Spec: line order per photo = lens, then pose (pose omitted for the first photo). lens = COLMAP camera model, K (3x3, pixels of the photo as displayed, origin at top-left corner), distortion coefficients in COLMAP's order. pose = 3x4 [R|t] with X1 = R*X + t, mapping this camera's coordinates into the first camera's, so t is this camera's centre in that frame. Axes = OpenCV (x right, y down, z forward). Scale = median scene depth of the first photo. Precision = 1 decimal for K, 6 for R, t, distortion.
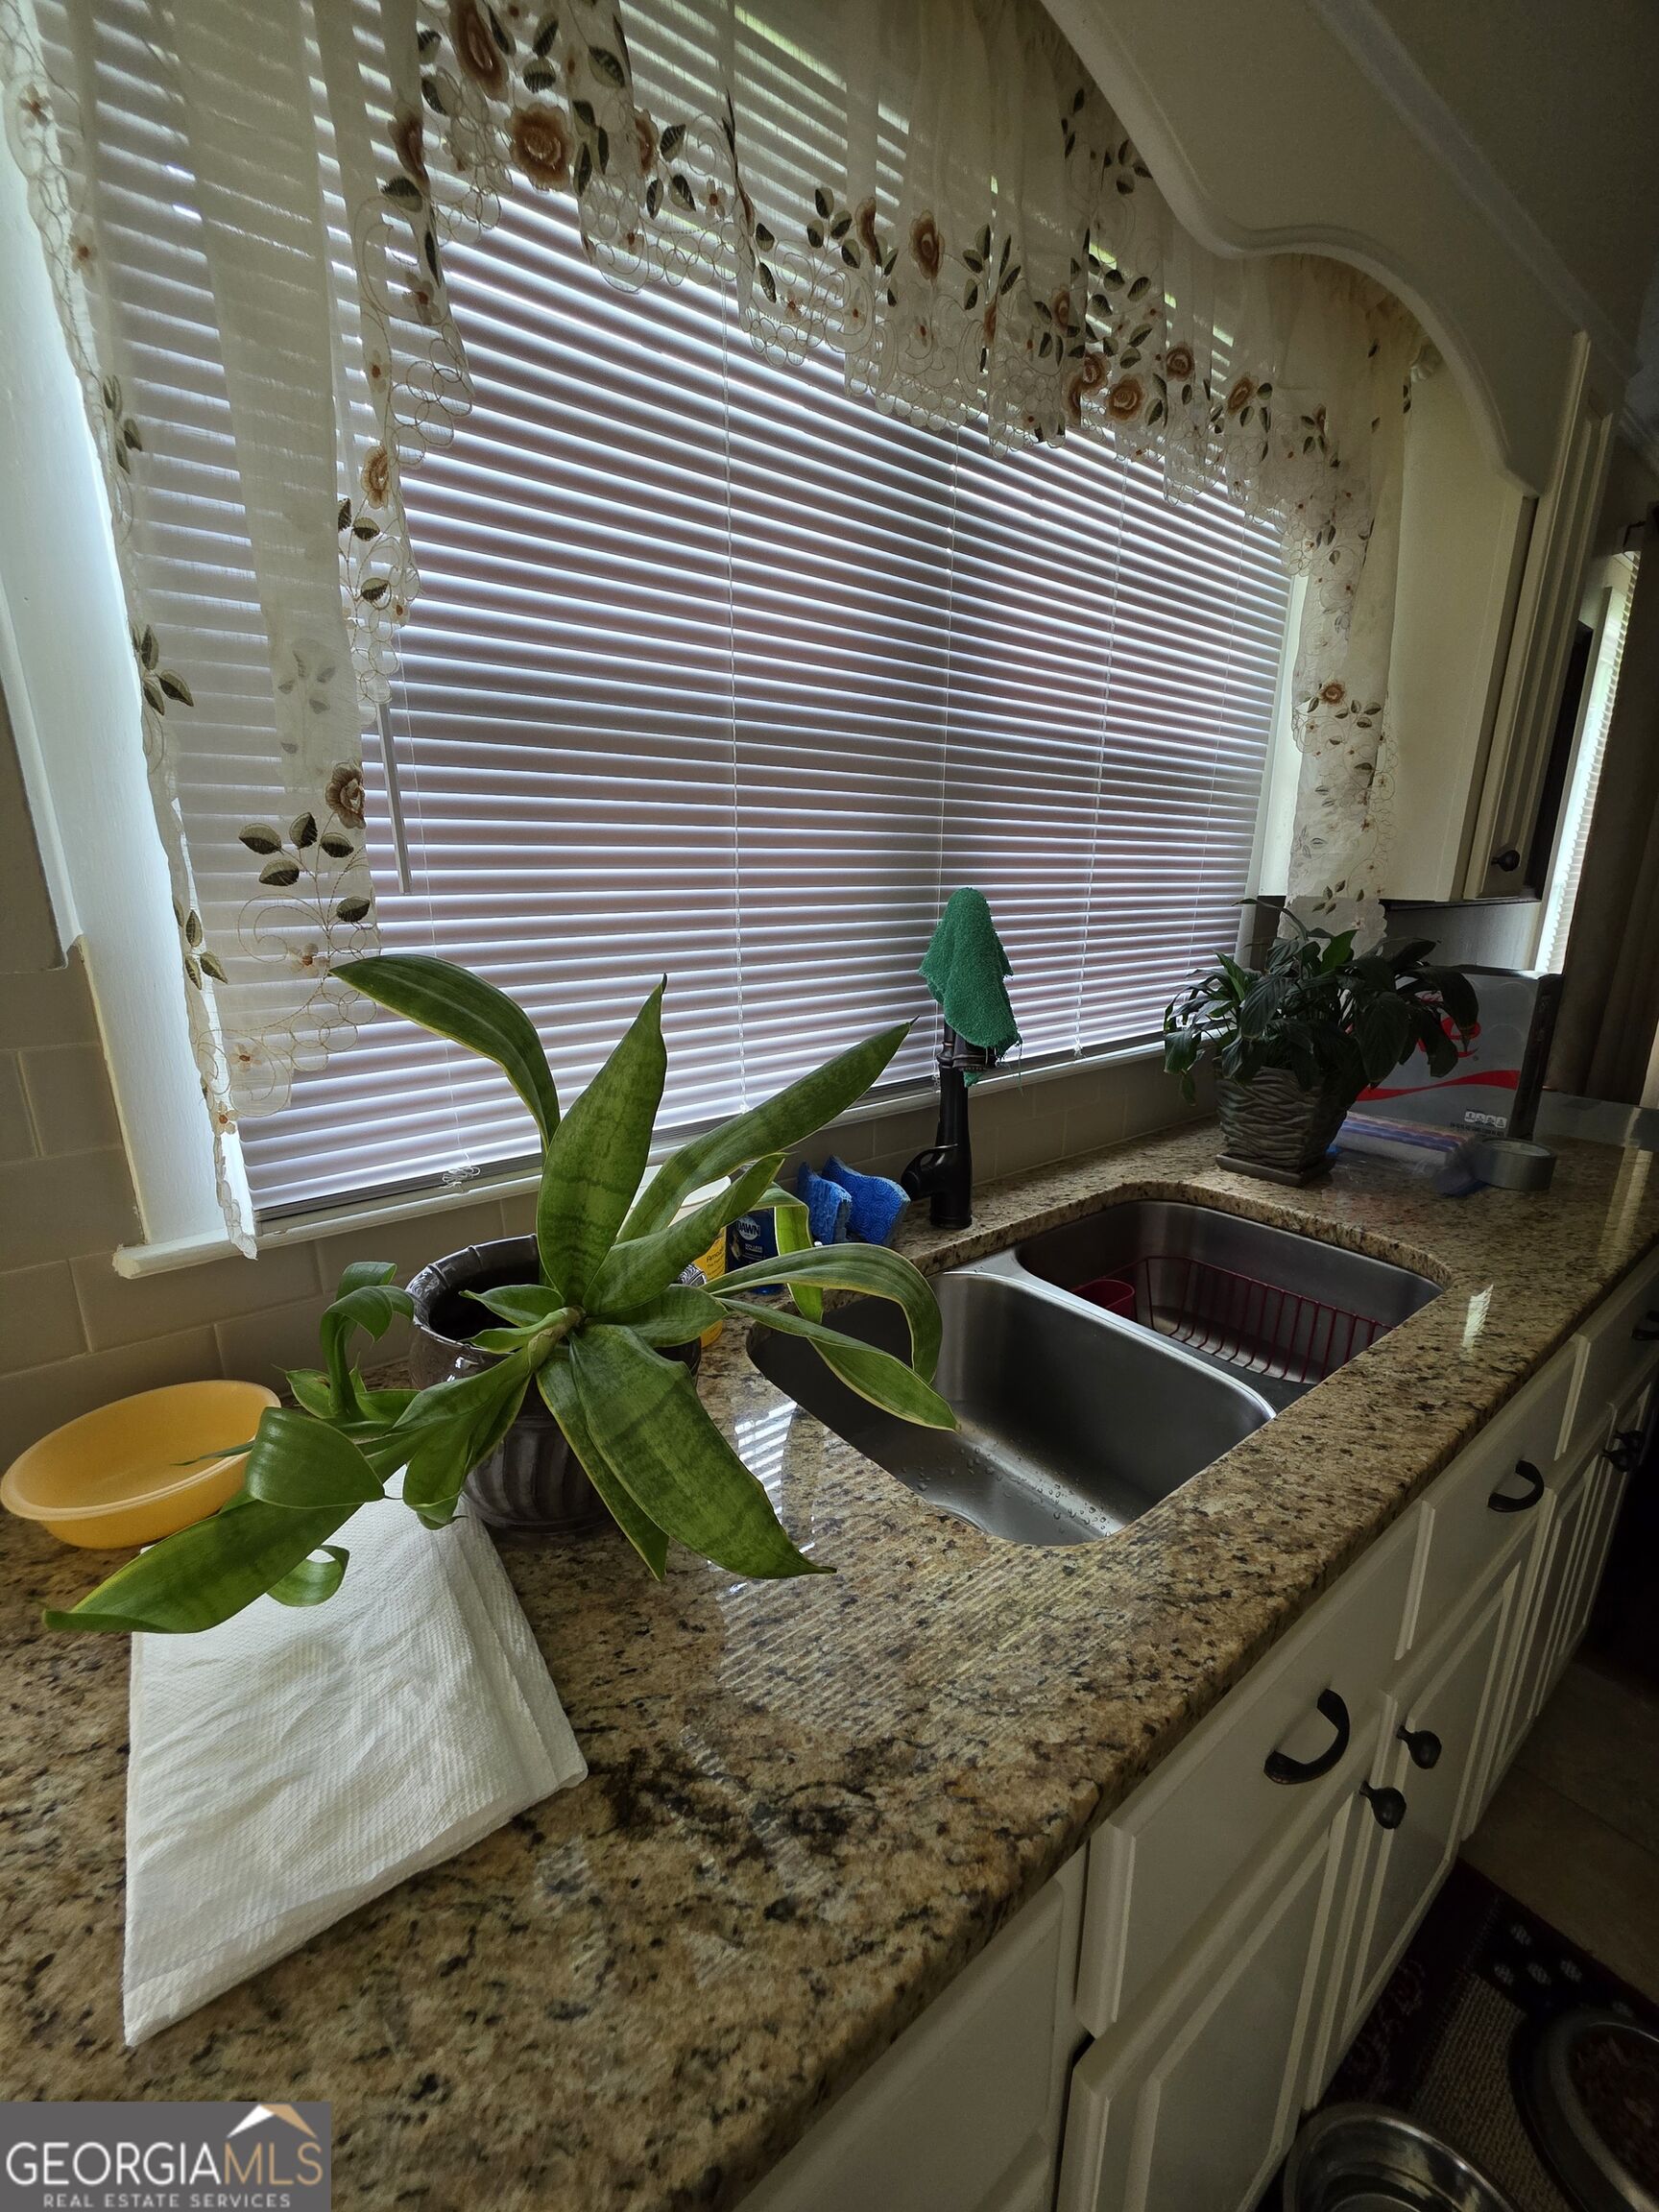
lens RADIAL K [[883.9, 0, 838.0], [0, 883.9, 1114.5], [0, 0, 1]] dist [0.001288, -0.000423]
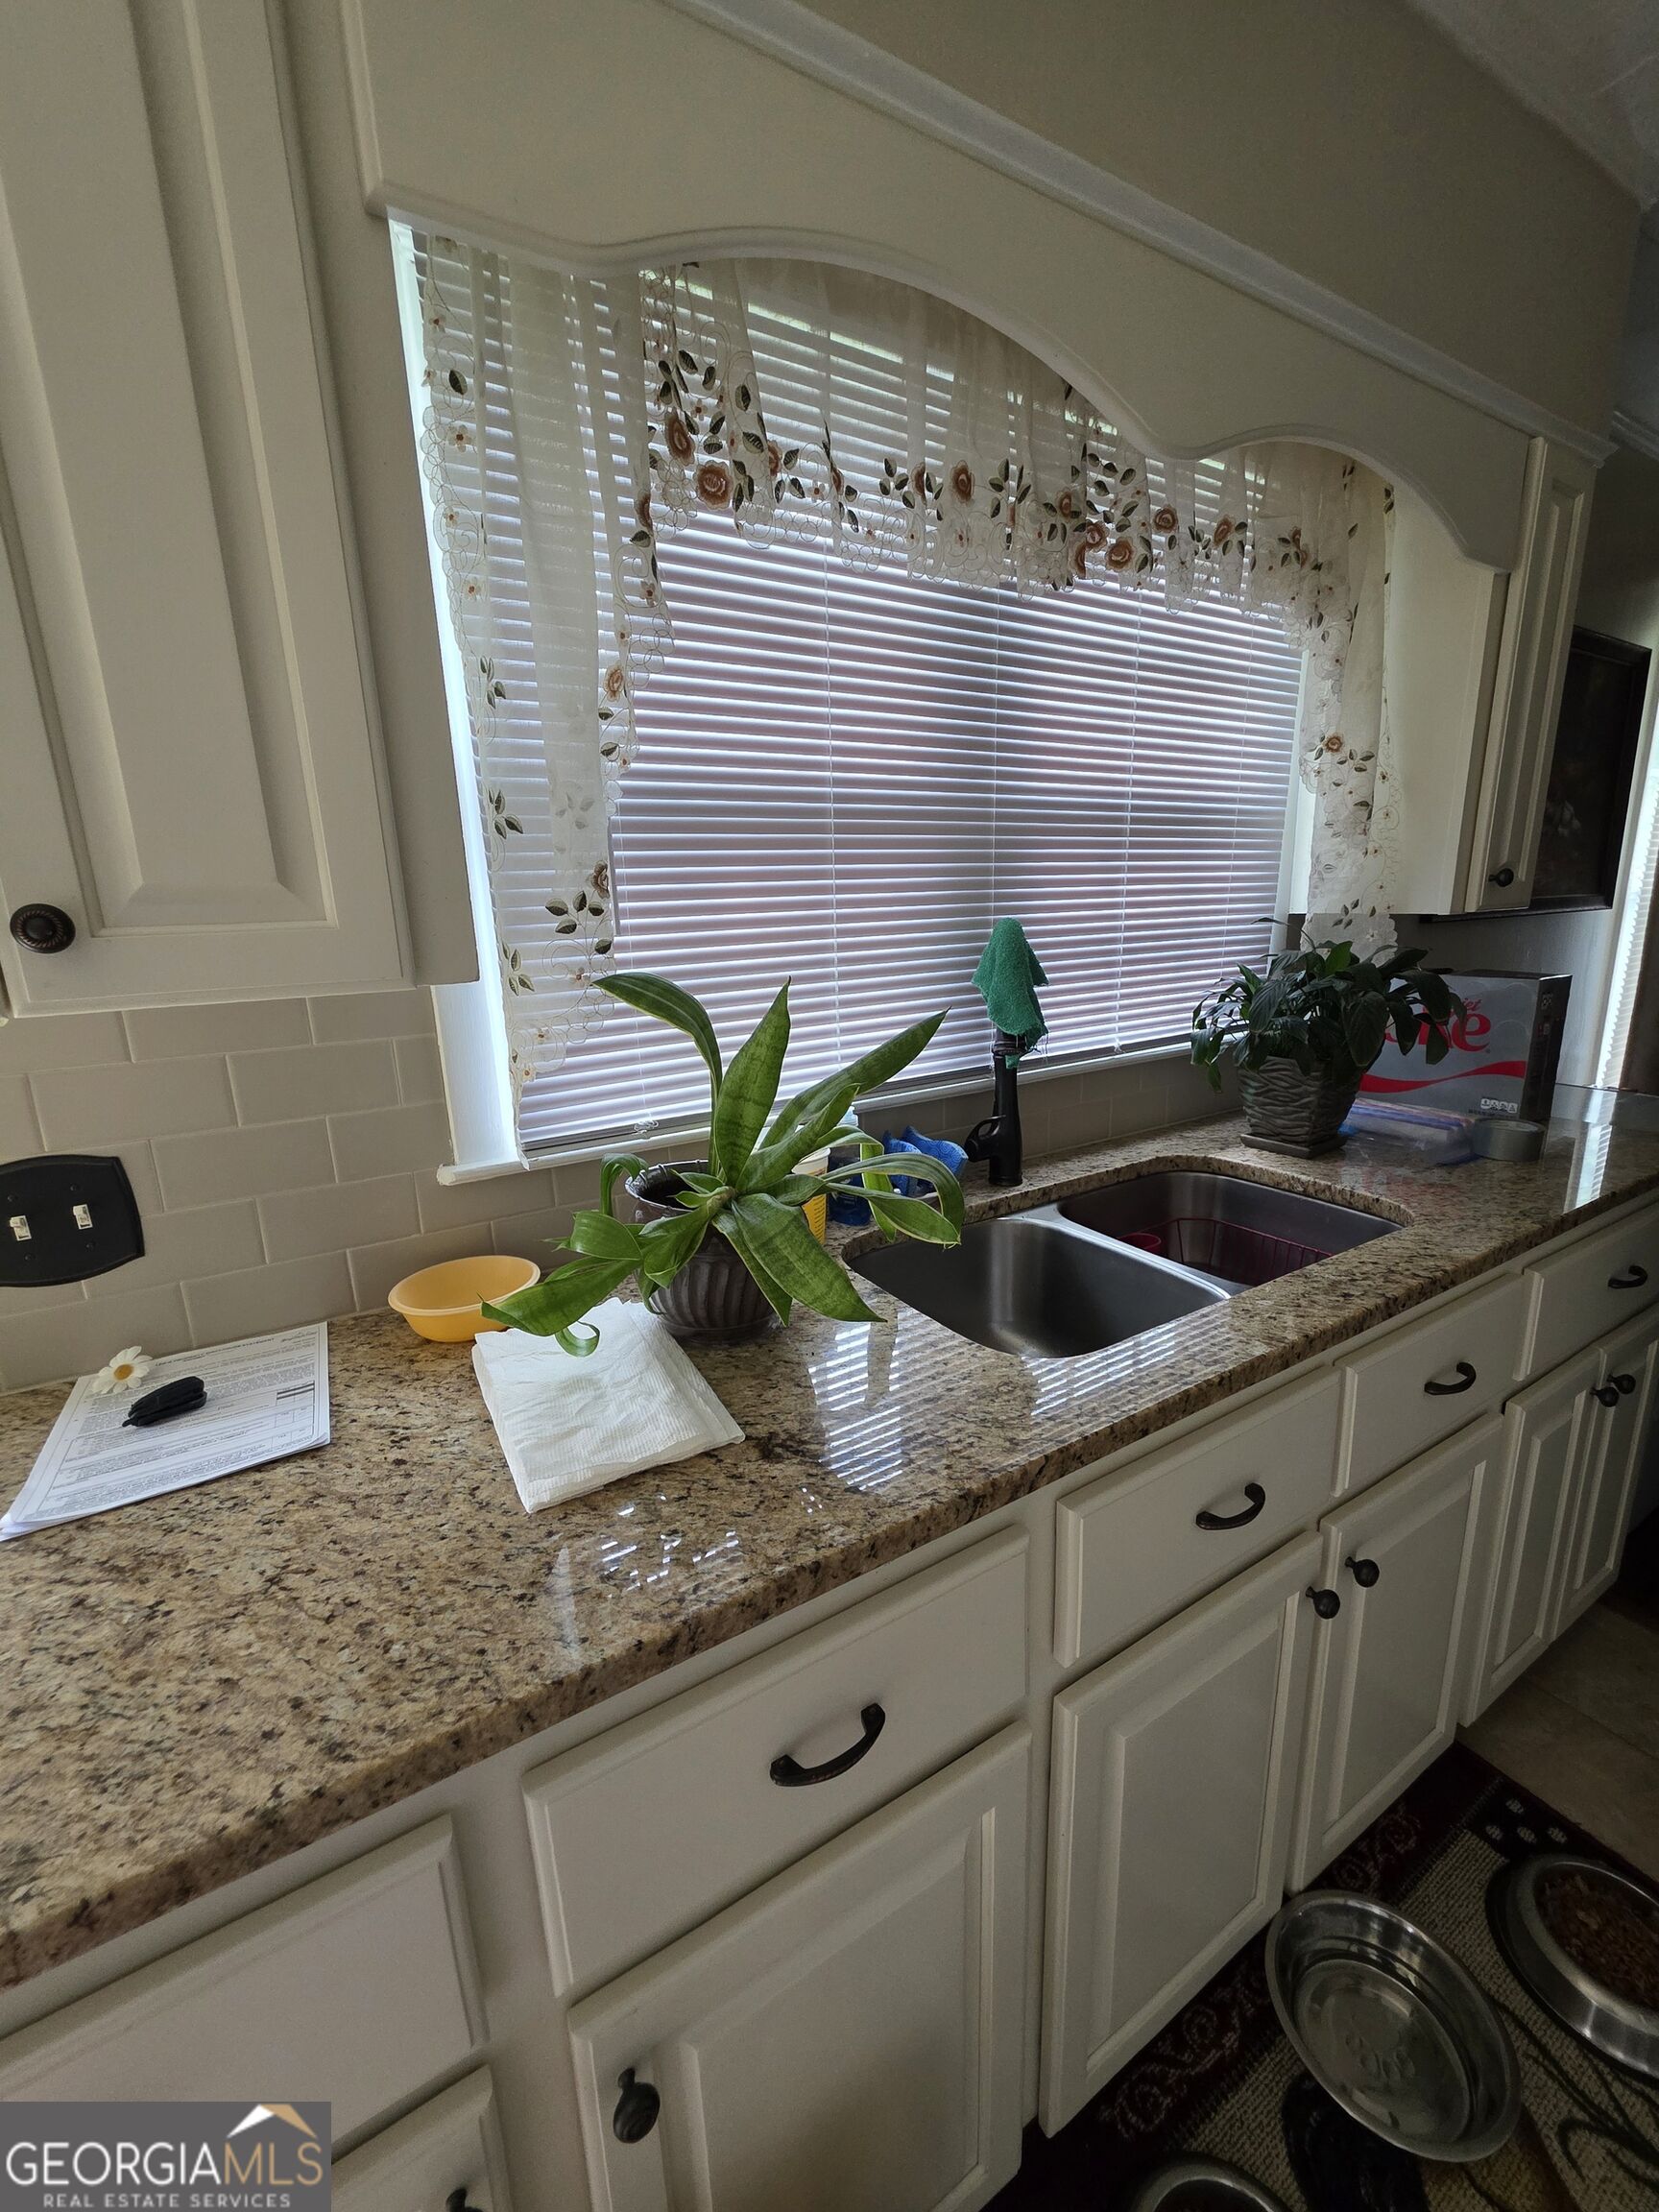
lens RADIAL K [[883.9, 0, 838.0], [0, 883.9, 1114.5], [0, 0, 1]] dist [0.001288, -0.000423]
pose [[0.992781, -0.005103, -0.119834, 0.055721], [0.001555, 0.999558, -0.029683, 0.083503], [0.119933, 0.029282, 0.992350, -0.366554]]
